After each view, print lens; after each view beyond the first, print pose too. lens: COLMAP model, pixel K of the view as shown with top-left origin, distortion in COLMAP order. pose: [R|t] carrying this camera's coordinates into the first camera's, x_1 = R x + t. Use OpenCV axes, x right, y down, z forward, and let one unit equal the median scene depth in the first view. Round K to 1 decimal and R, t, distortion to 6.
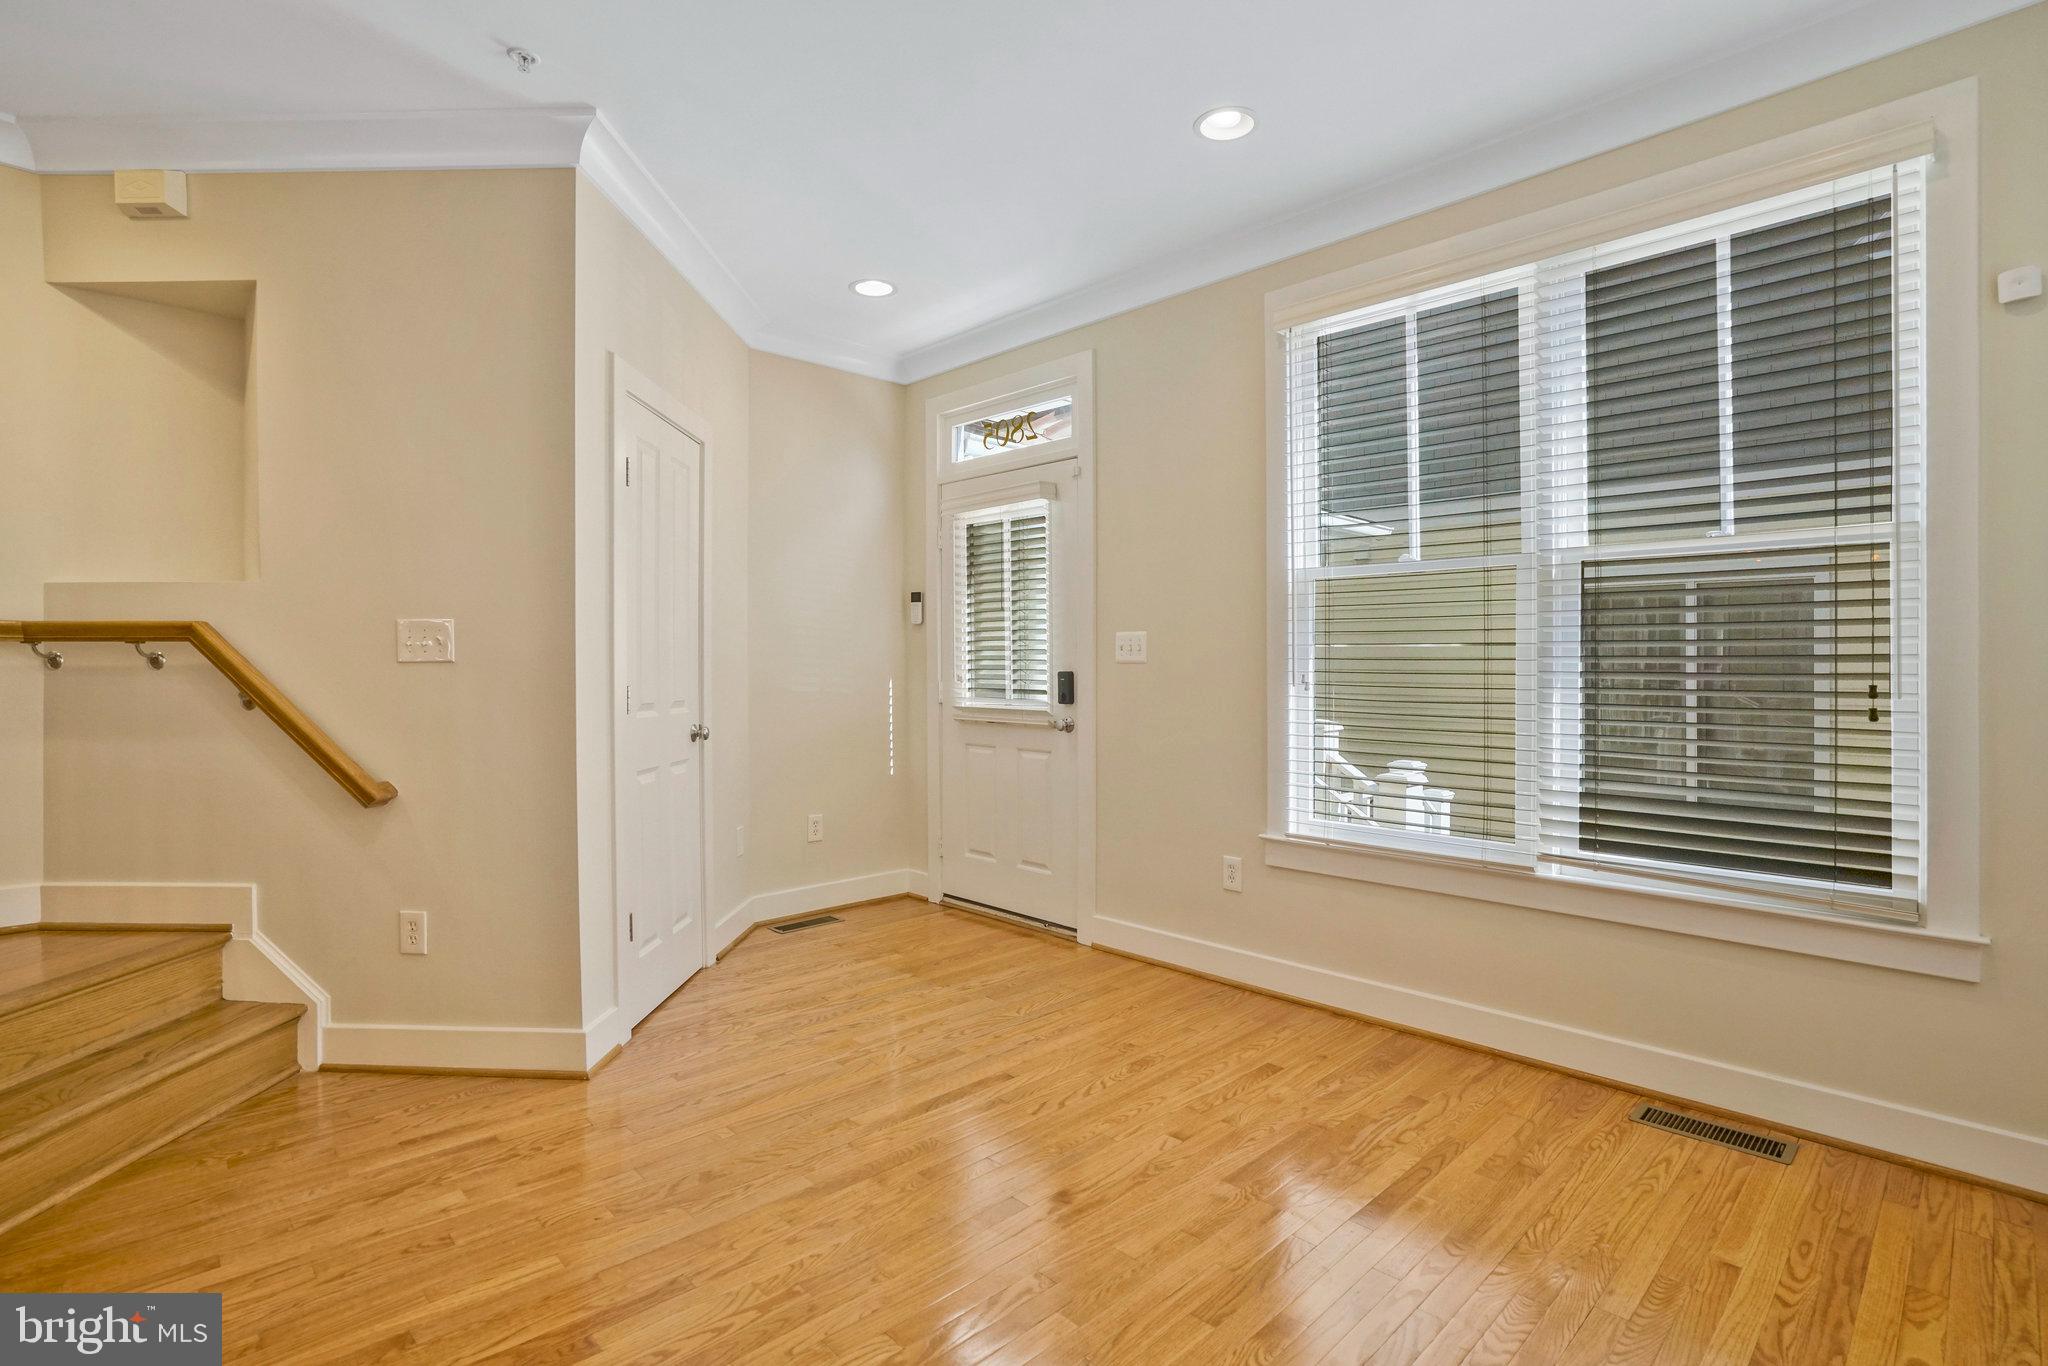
lens RADIAL K [[966.9, 0, 1031.7], [0, 966.9, 670.7], [0, 0, 1]] dist [-0.022978, 0.002175]
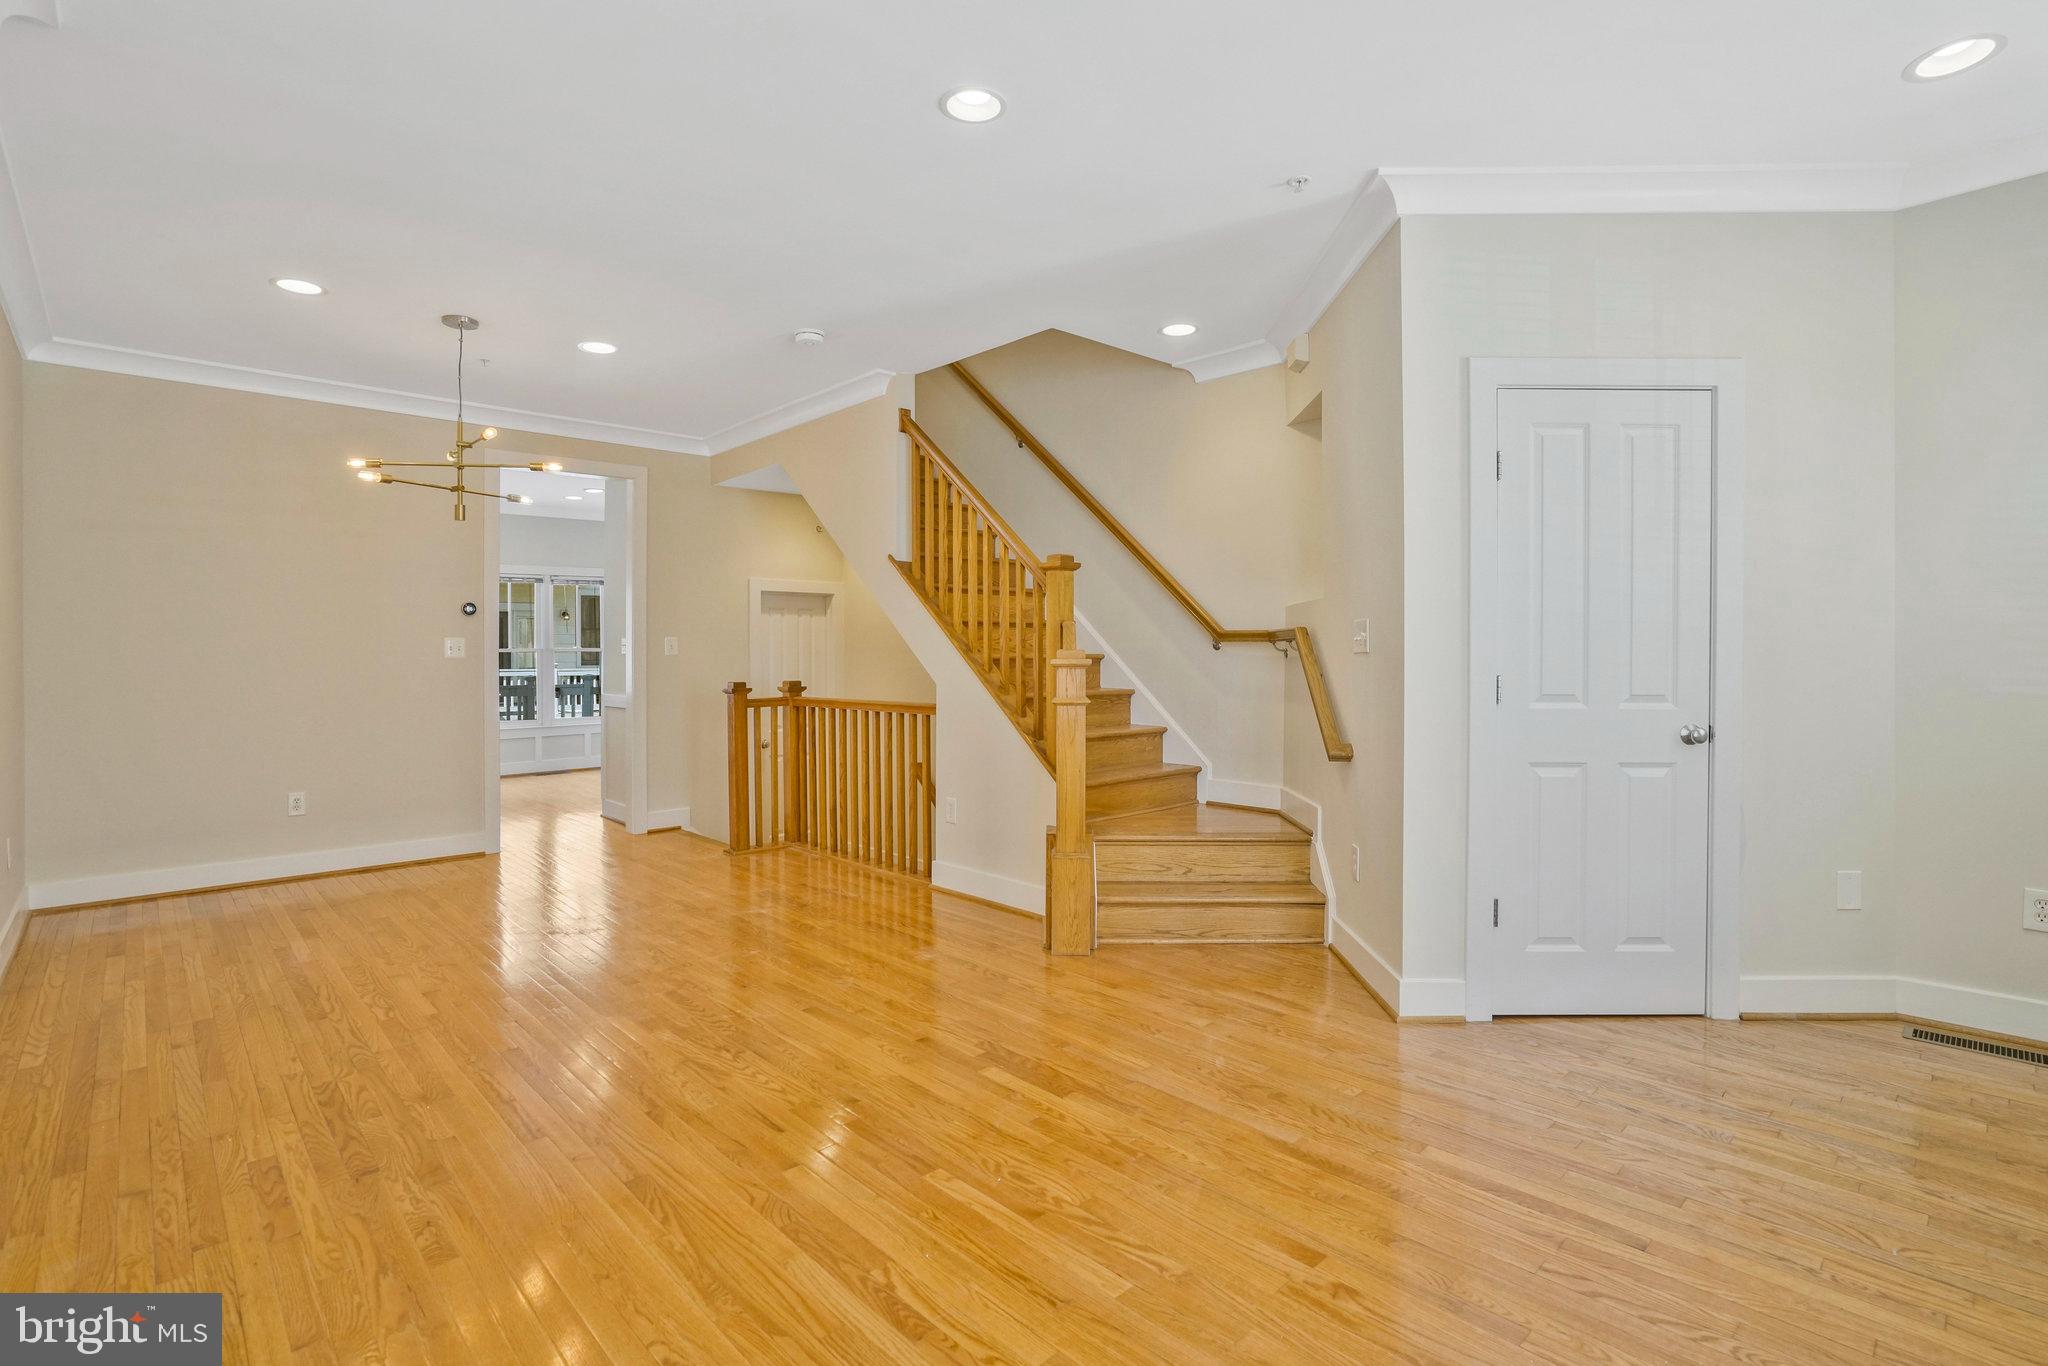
lens RADIAL K [[966.9, 0, 1036.8], [0, 966.9, 678.2], [0, 0, 1]] dist [-0.022978, 0.002175]
pose [[-0.010759, 0.014155, -0.999842, 0.662651], [0.000180, 0.999900, 0.014154, 0.003623], [0.999942, -0.000028, -0.010761, 0.581033]]
